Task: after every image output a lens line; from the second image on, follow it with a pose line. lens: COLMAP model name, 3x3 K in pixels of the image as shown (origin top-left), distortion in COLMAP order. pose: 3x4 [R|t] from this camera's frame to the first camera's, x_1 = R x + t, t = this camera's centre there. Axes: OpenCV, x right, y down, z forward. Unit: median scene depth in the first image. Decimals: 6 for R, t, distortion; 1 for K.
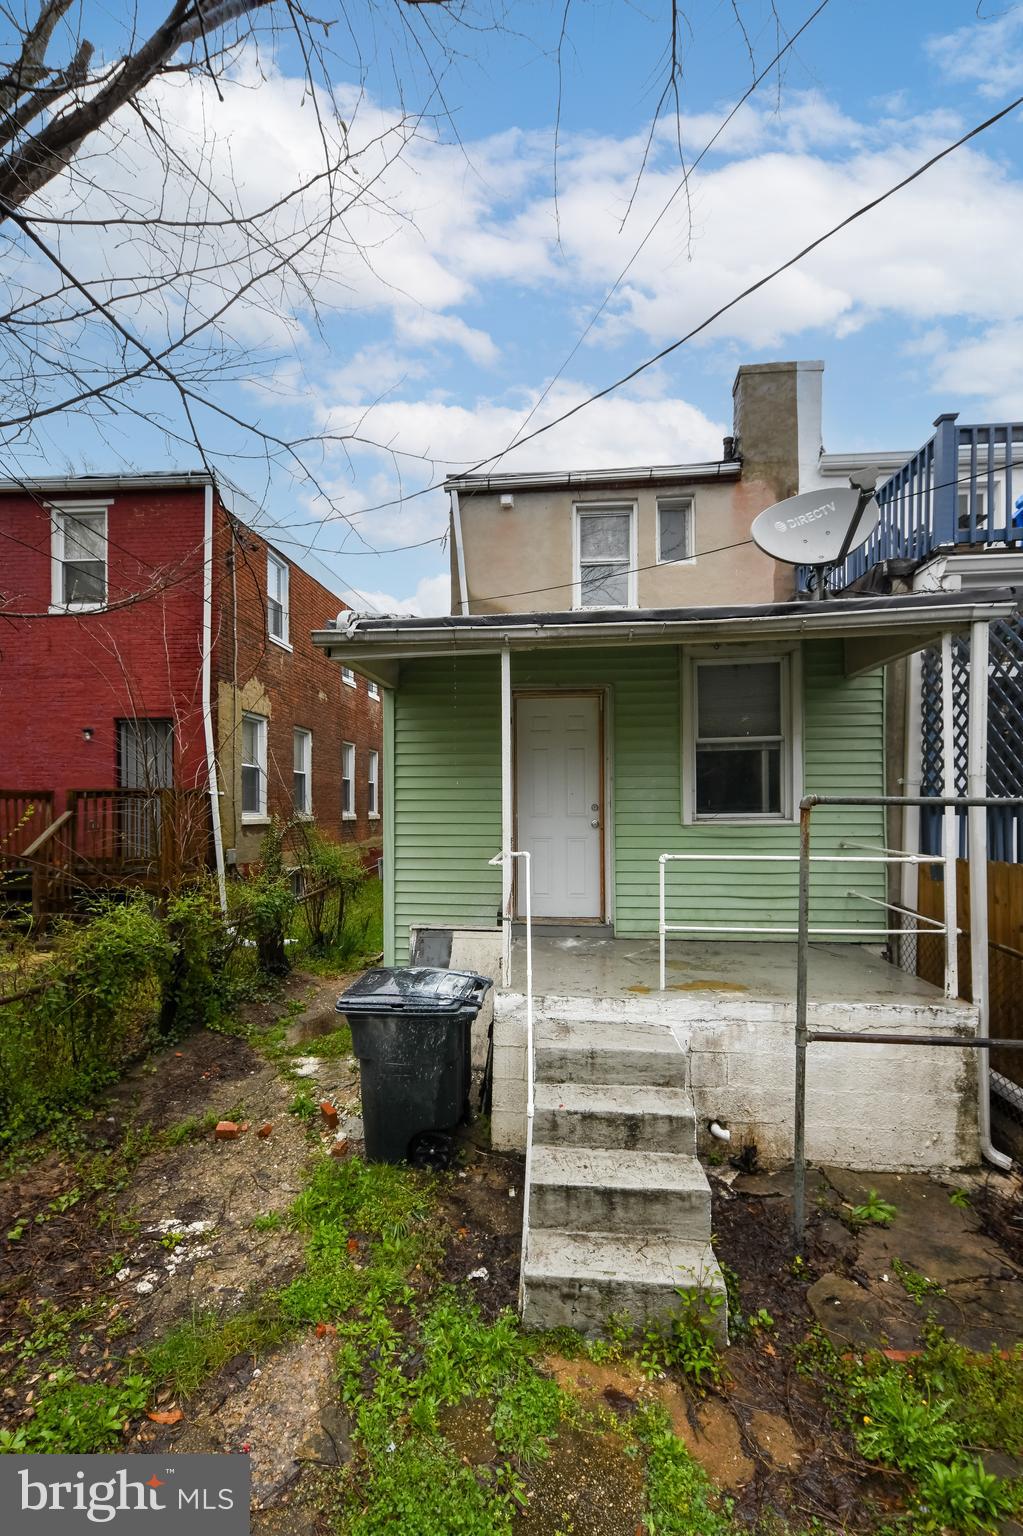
lens RADIAL K [[661.4, 0, 512.1], [0, 661.4, 790.4], [0, 0, 1]] dist [0.015049, -0.009955]
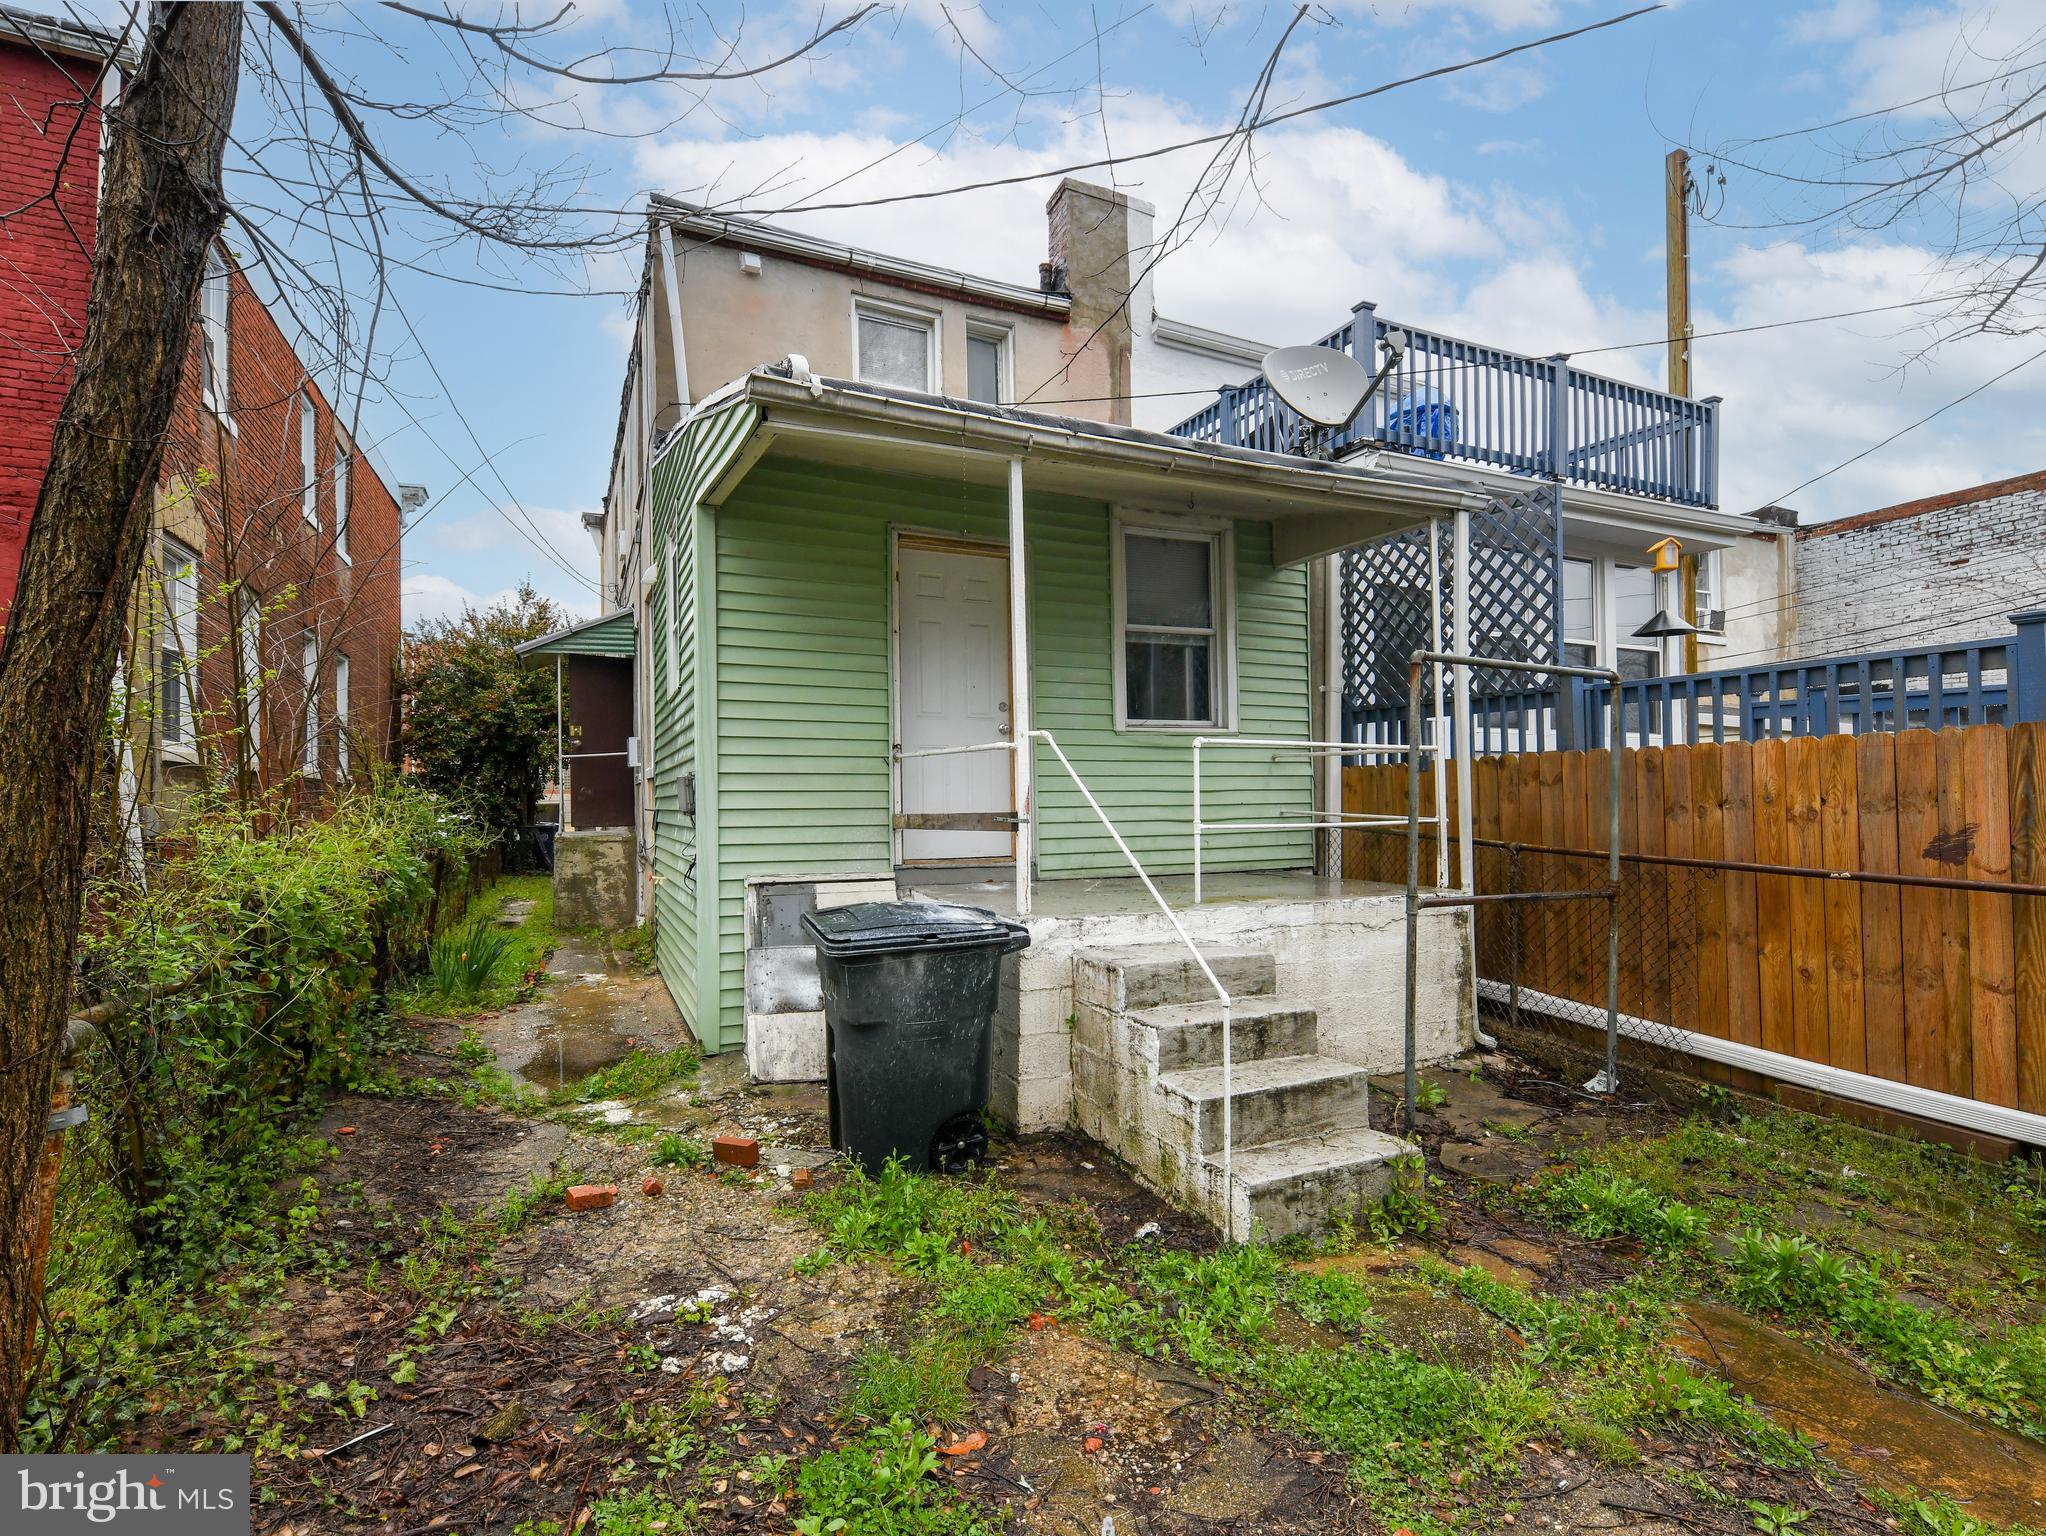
lens RADIAL K [[1018.9, 0, 1023.0], [0, 1018.9, 768.0], [0, 0, 1]] dist [0.002938, 0.000932]
pose [[0.848818, 0.020809, 0.528275, -0.577071], [-0.007987, 0.999616, -0.026542, 0.157110], [-0.528625, 0.018310, 0.848658, 0.040824]]
